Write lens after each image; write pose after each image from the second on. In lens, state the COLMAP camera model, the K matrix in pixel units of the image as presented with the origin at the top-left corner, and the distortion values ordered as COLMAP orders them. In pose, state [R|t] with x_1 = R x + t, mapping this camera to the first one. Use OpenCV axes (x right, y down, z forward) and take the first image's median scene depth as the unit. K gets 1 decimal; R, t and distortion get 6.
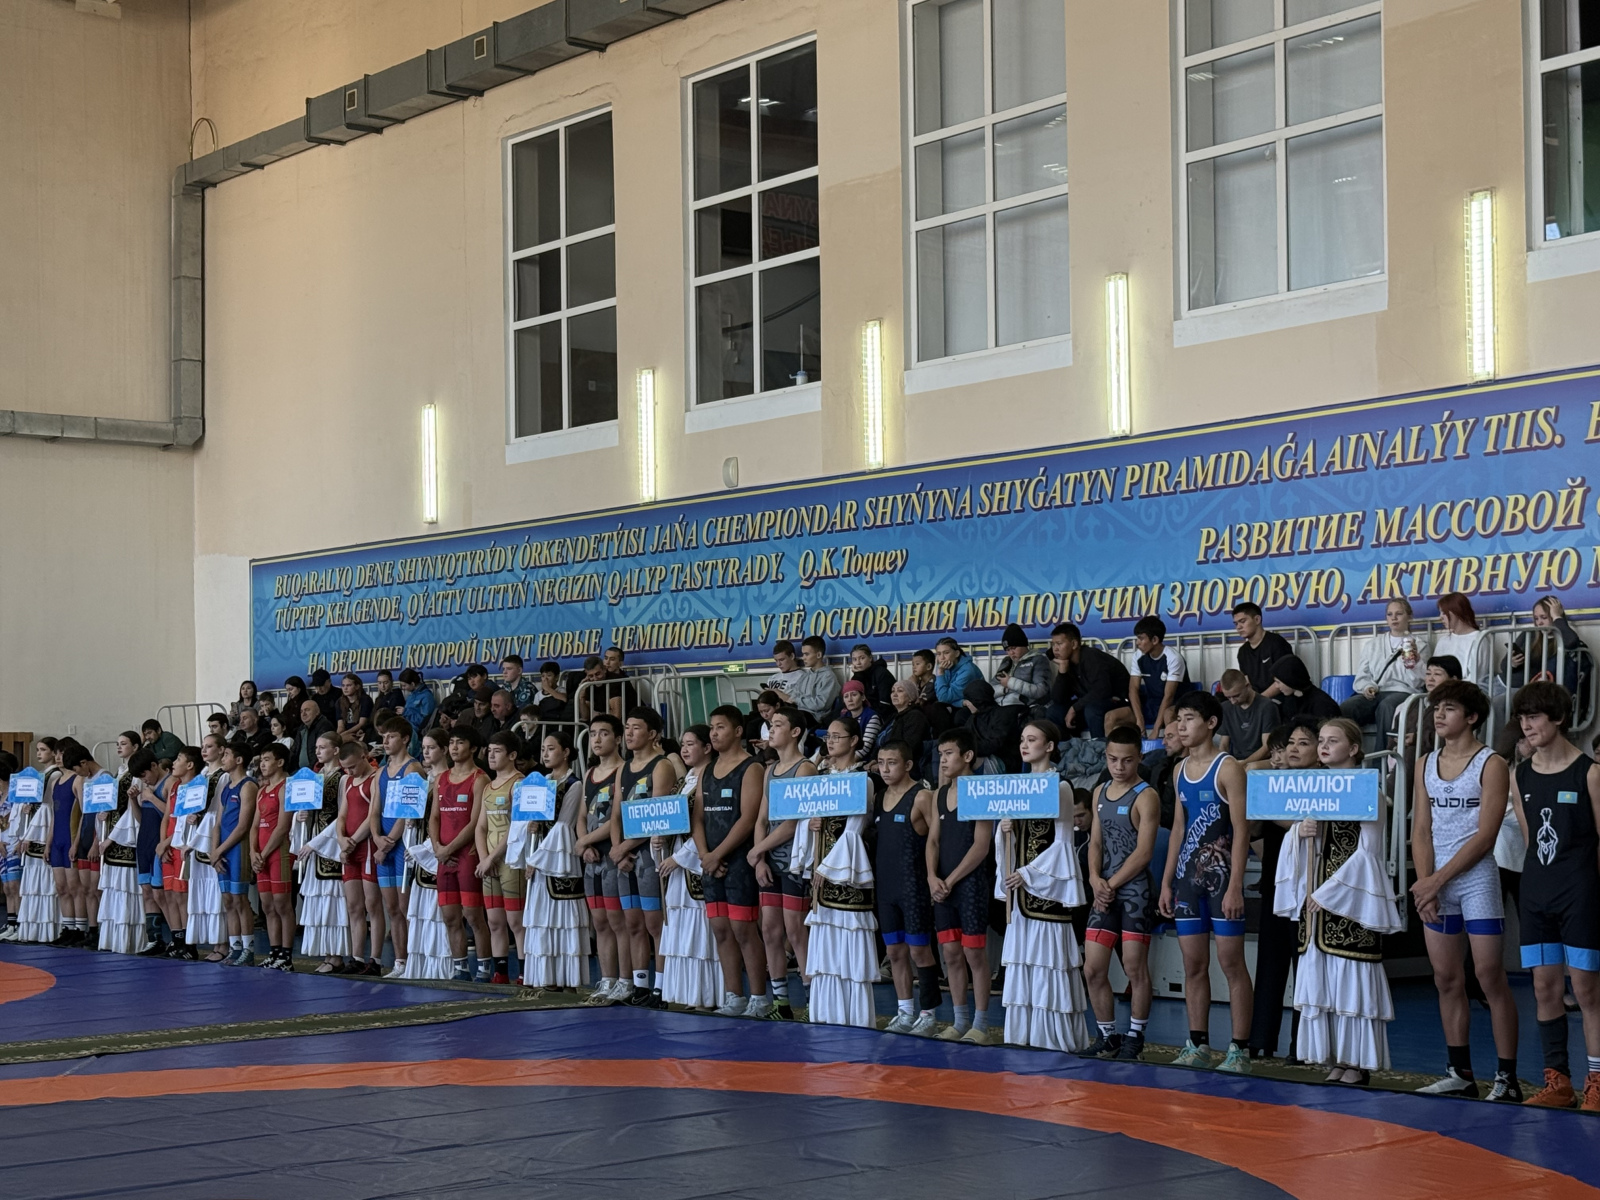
lens RADIAL K [[2641.5, 0, 800.0], [0, 2641.5, 600.0], [0, 0, 1]] dist [0.129893, 0.129082]
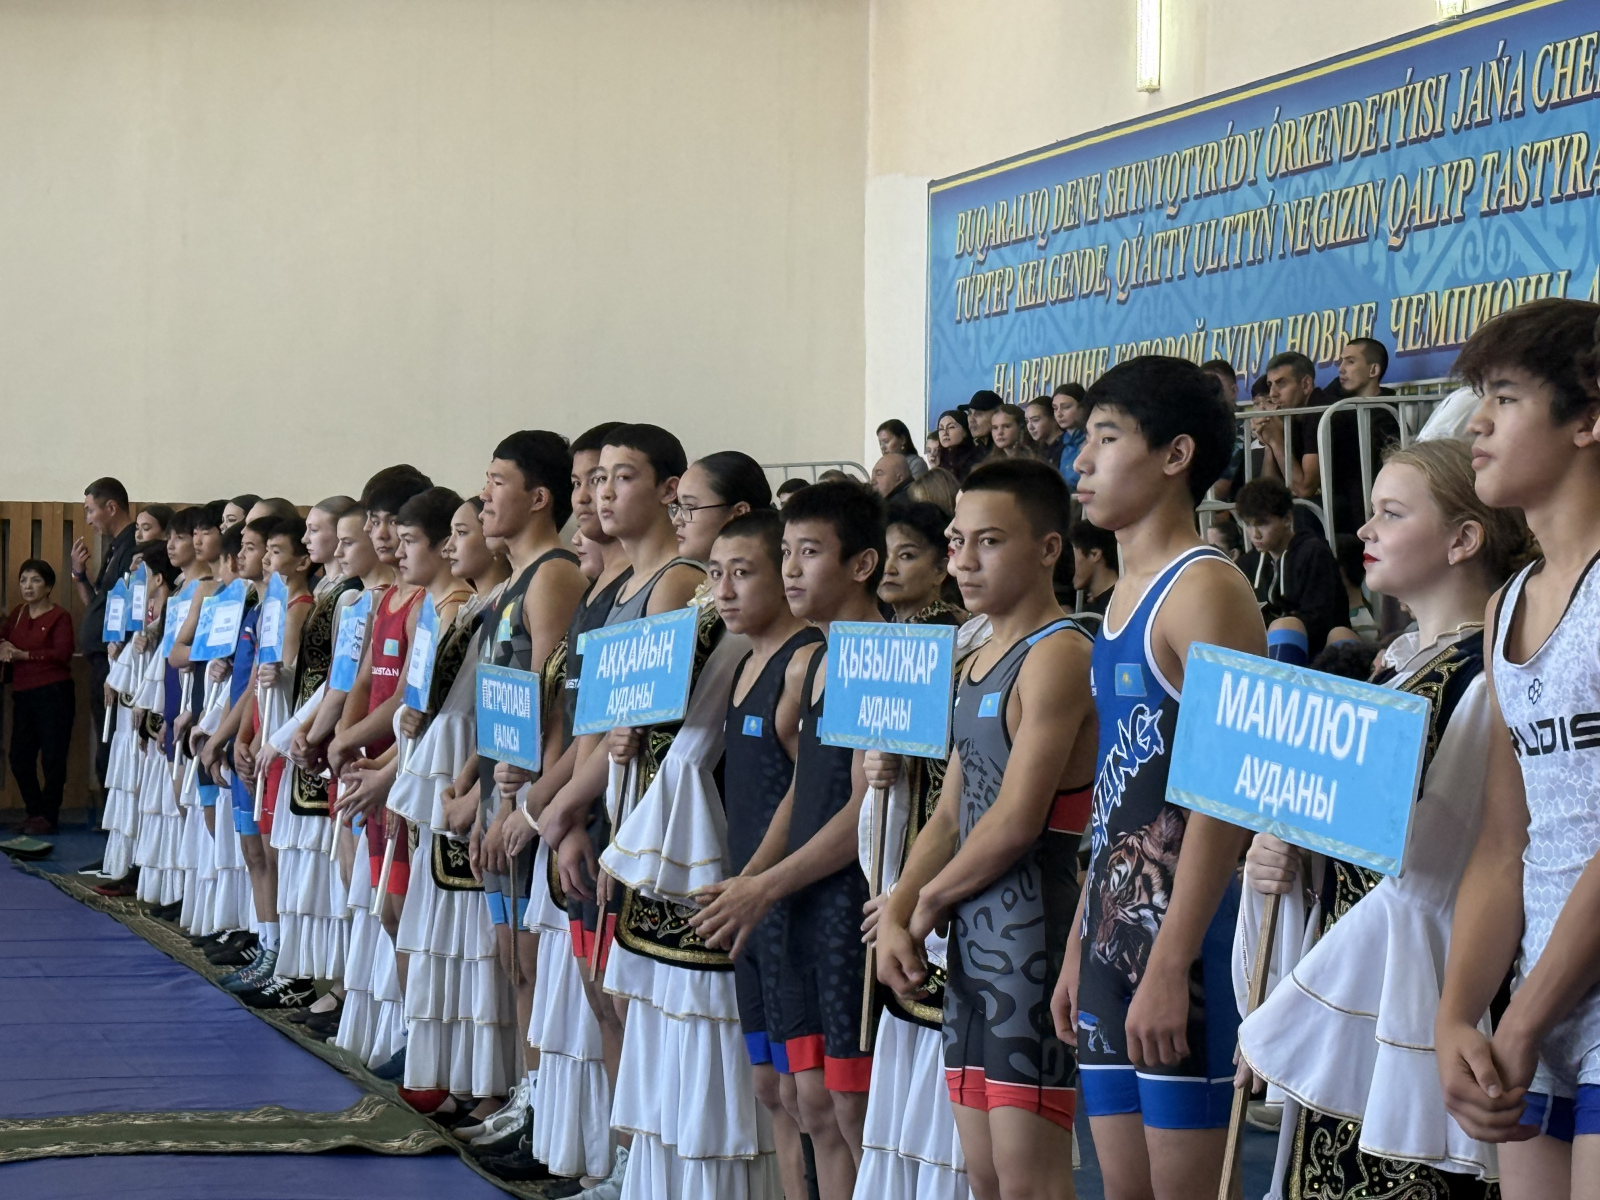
lens RADIAL K [[4479.9, 0, 800.0], [0, 4479.9, 600.0], [0, 0, 1]] dist [0.311023, -1.974085]
pose [[0.906634, 0.029501, -0.420886, 0.171653], [-0.004433, 0.998163, 0.060415, 0.016260], [0.421895, -0.052908, 0.905100, 0.254824]]
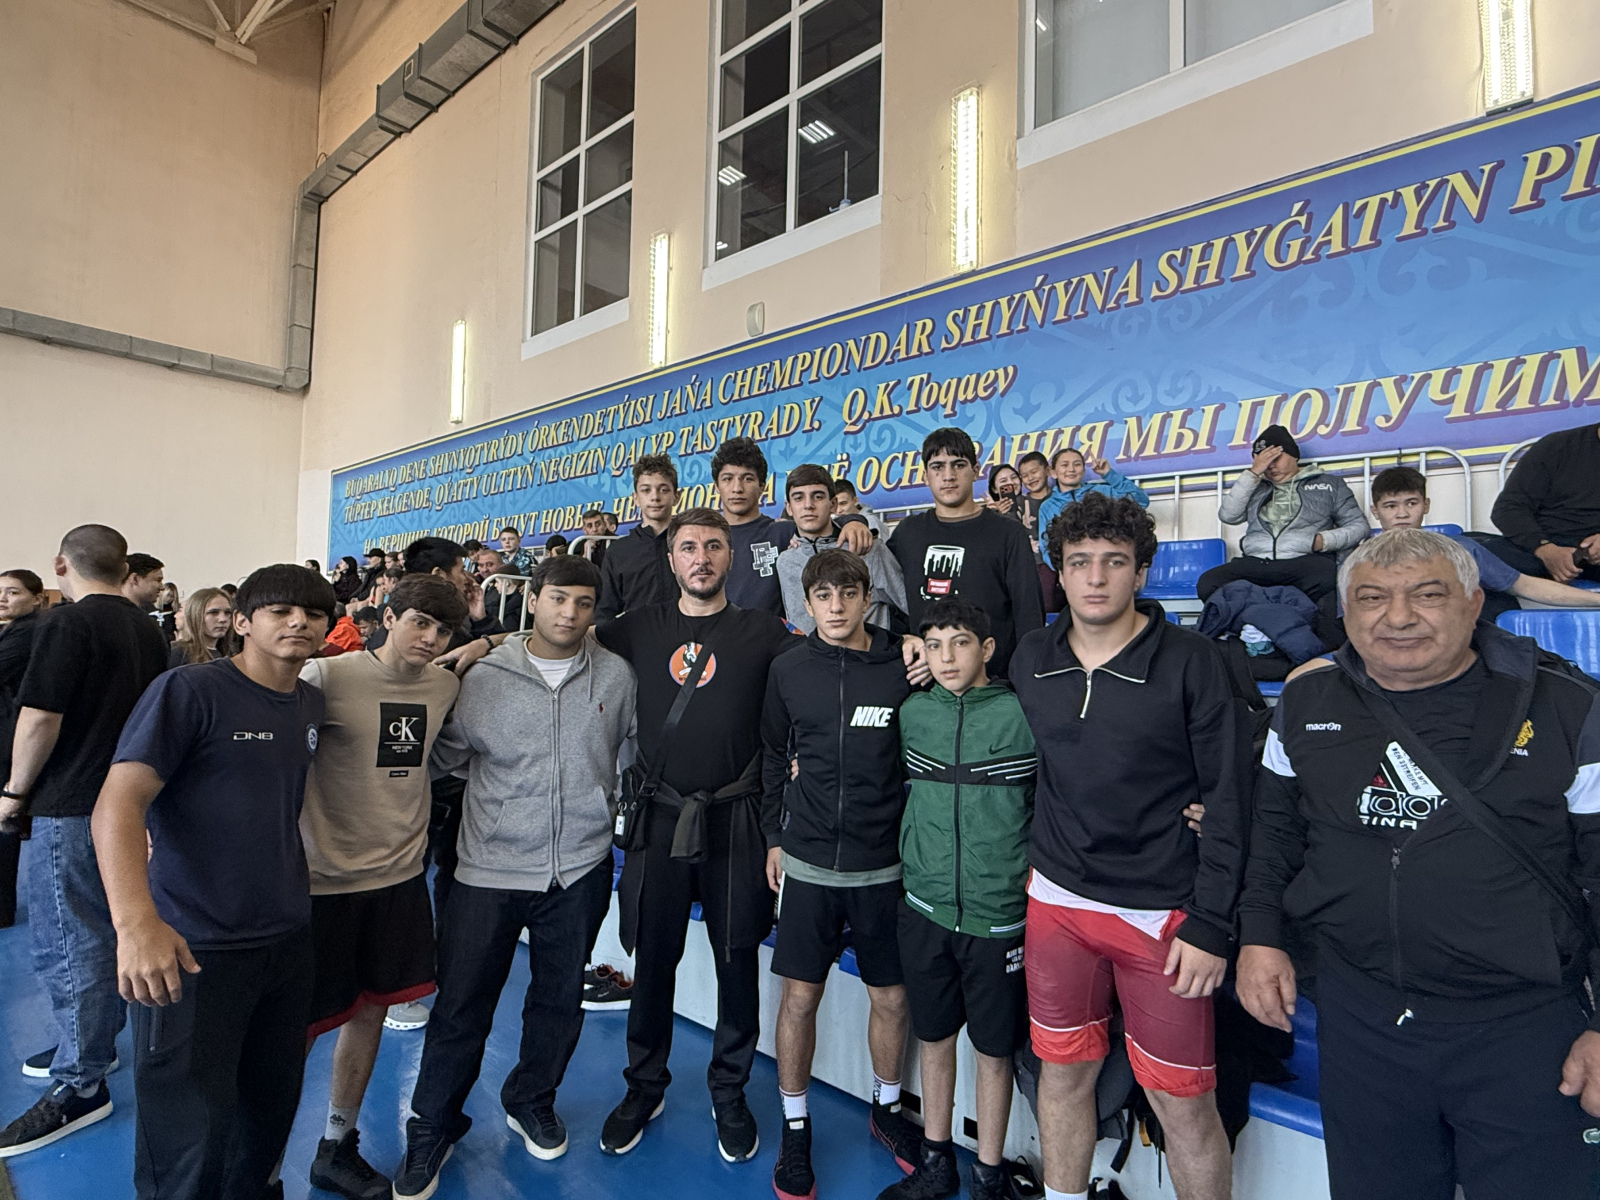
lens RADIAL K [[851.5, 0, 800.0], [0, 851.5, 600.0], [0, 0, 1]] dist [-0.002181, 0.000592]
pose [[0.987159, 0.043328, 0.153749, -0.050954], [-0.044610, 0.998992, 0.004898, 0.045620], [-0.153382, -0.011694, 0.988098, 0.689324]]
